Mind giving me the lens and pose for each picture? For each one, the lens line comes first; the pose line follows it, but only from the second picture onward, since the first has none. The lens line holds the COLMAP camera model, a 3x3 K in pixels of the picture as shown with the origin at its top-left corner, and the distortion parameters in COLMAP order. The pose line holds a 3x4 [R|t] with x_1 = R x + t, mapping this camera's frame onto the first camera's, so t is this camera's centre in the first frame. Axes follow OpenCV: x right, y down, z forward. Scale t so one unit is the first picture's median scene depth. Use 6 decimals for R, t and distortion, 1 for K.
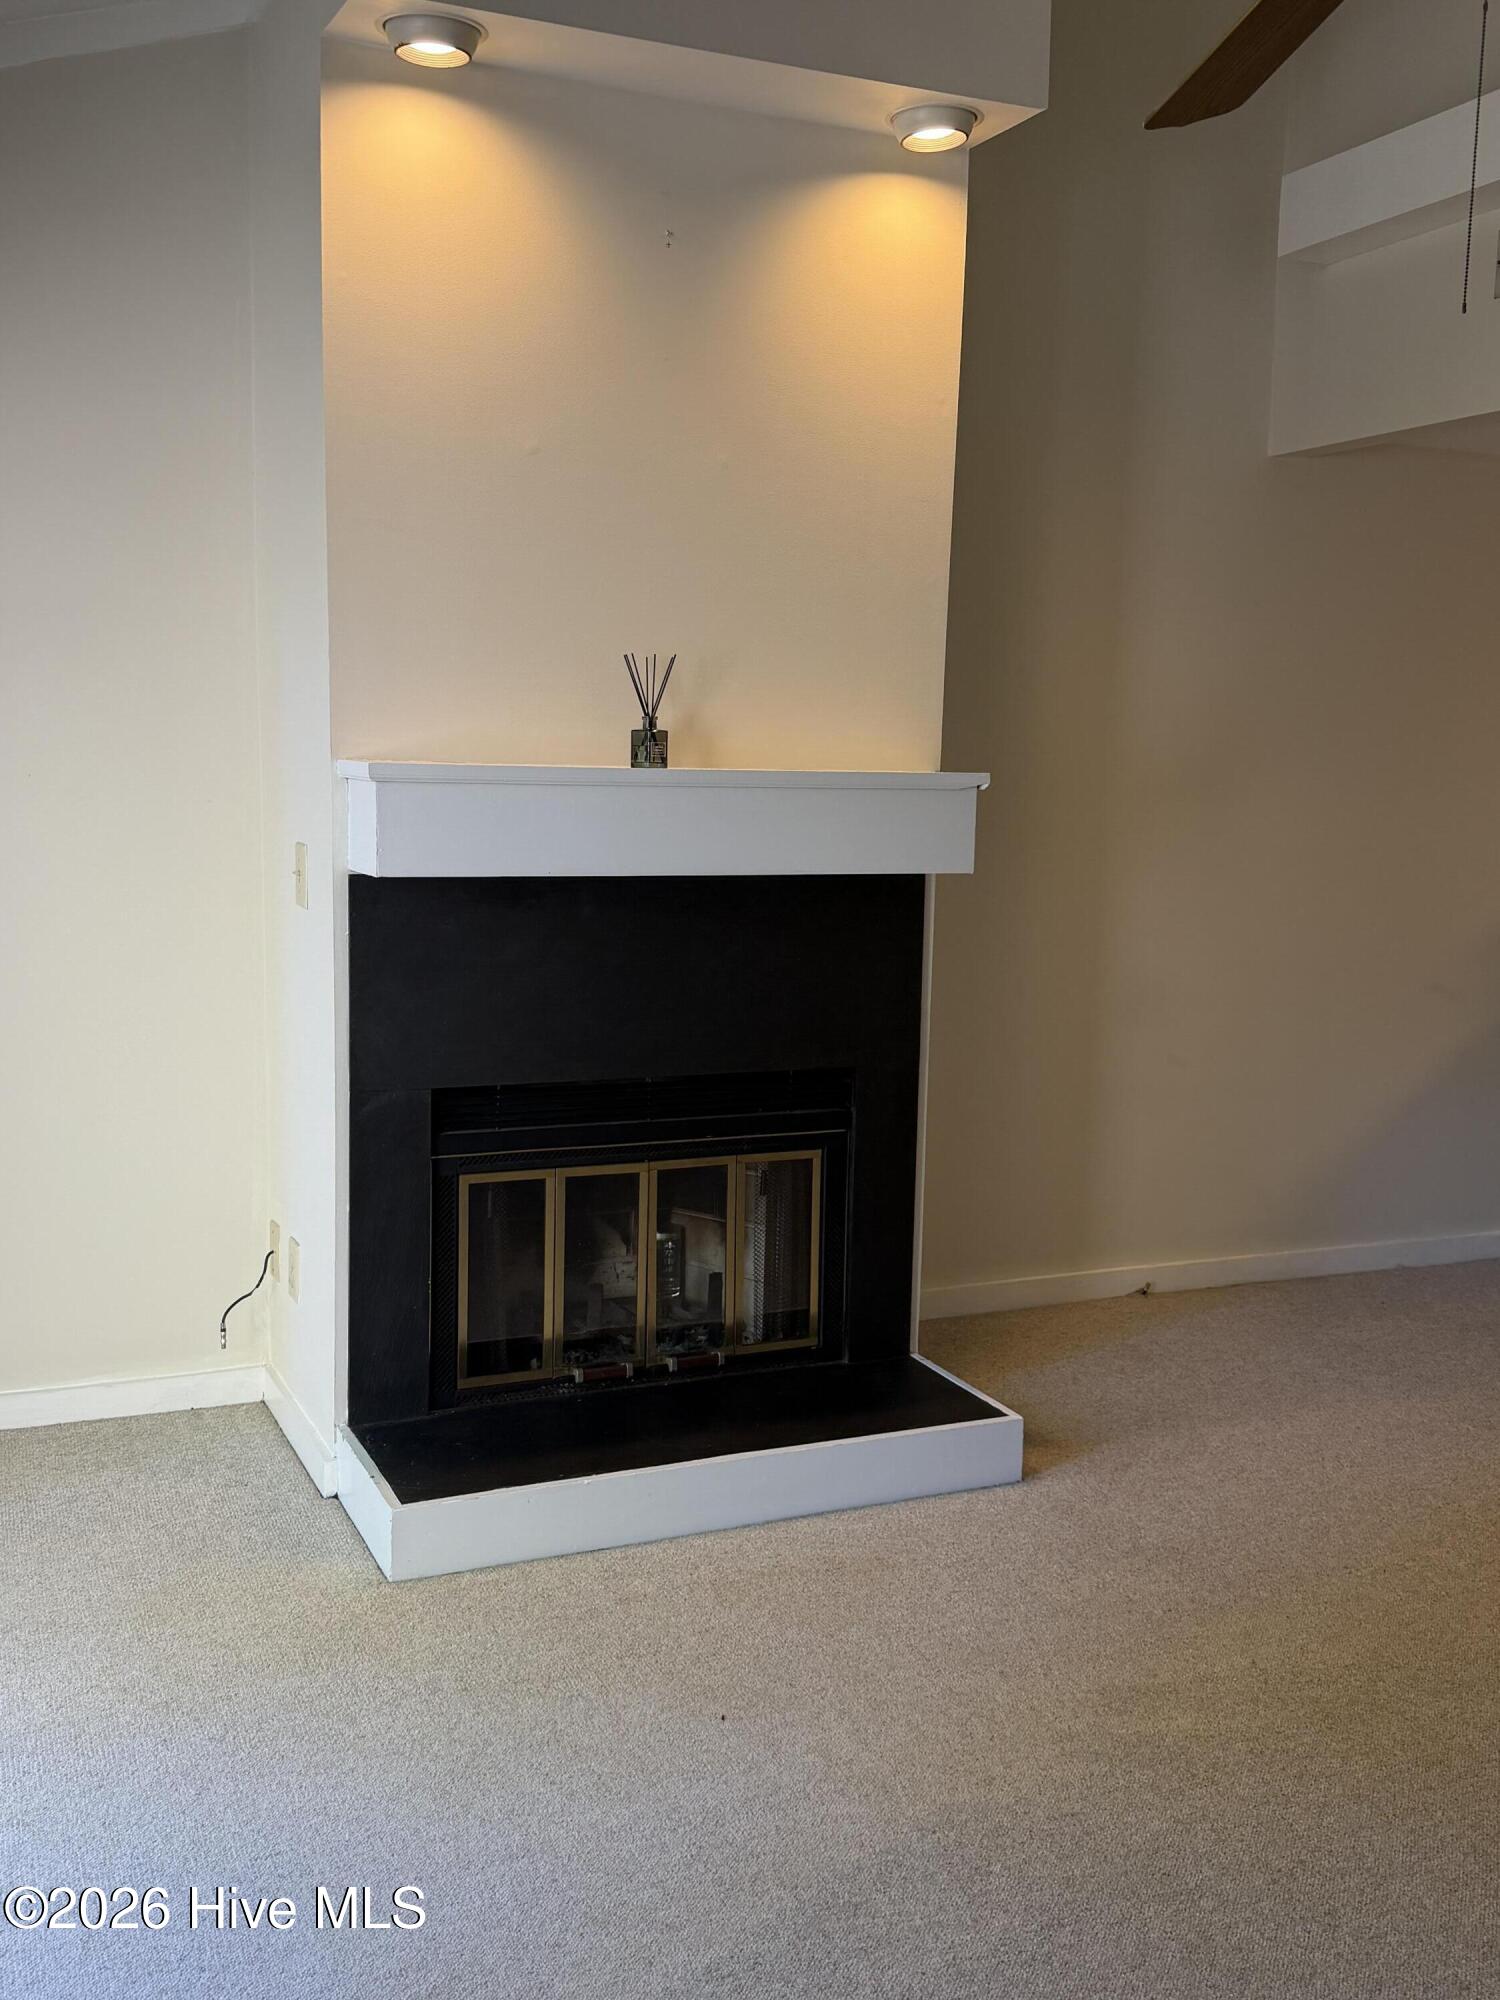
lens RADIAL K [[1884.2, 0, 760.5], [0, 1884.2, 989.3], [0, 0, 1]] dist [0.160338, -0.321154]
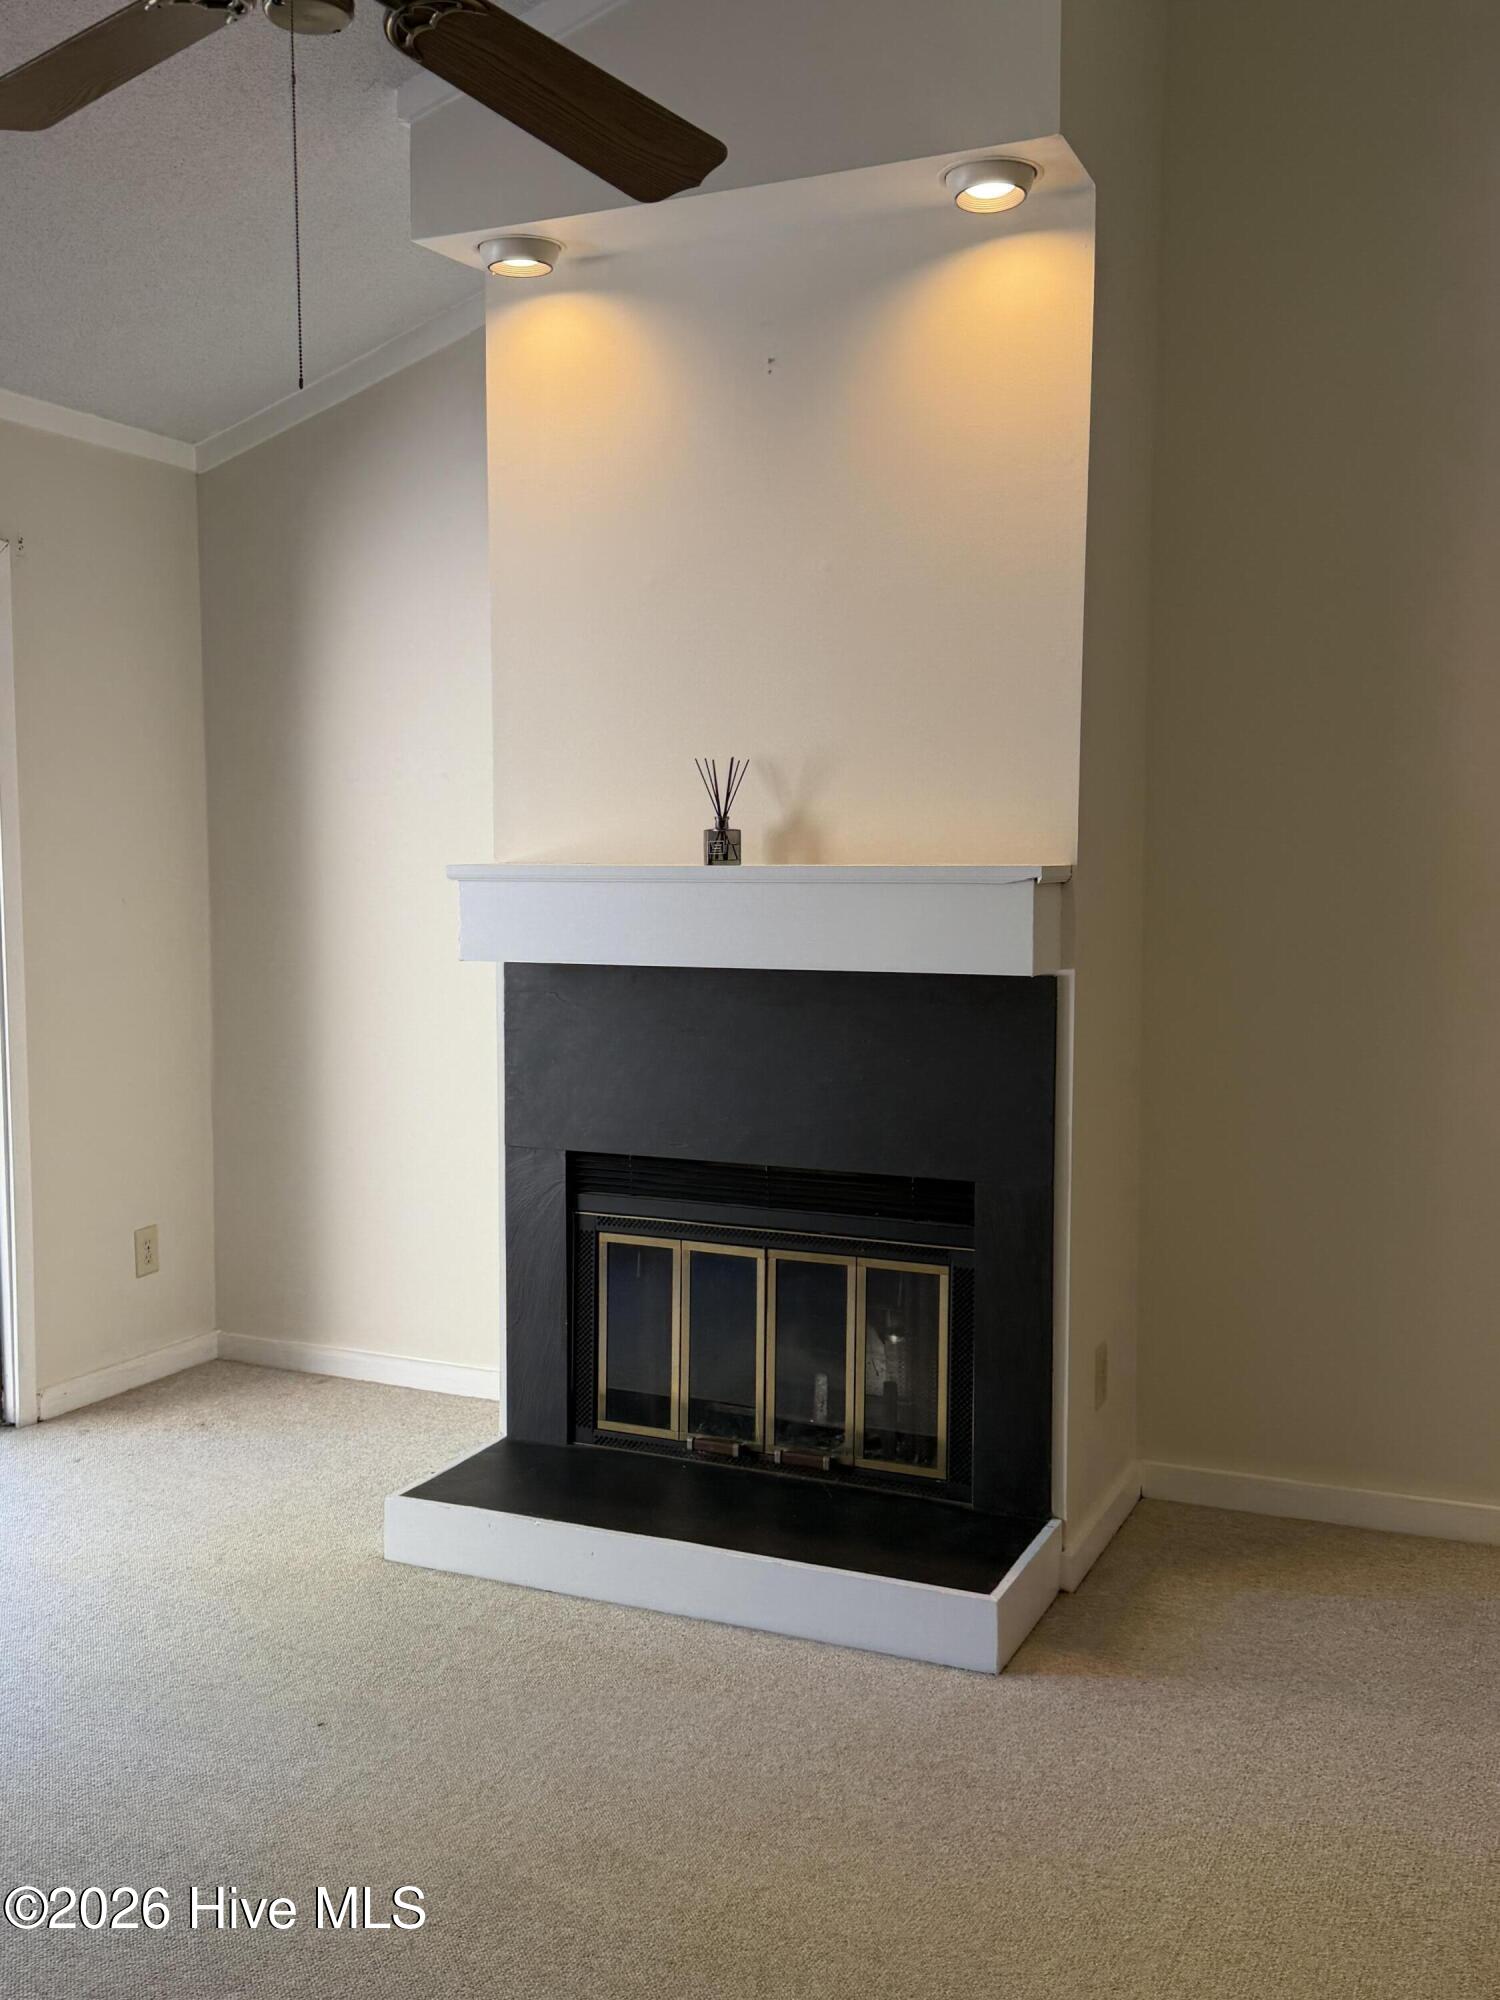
lens RADIAL K [[1881.9, 0, 746.7], [0, 1881.9, 969.4], [0, 0, 1]] dist [0.163754, -0.305944]
pose [[0.657520, 0.024894, -0.753025, 0.710711], [-0.075471, 0.996603, -0.032954, -0.024992], [0.749647, 0.078499, 0.657166, 0.315228]]
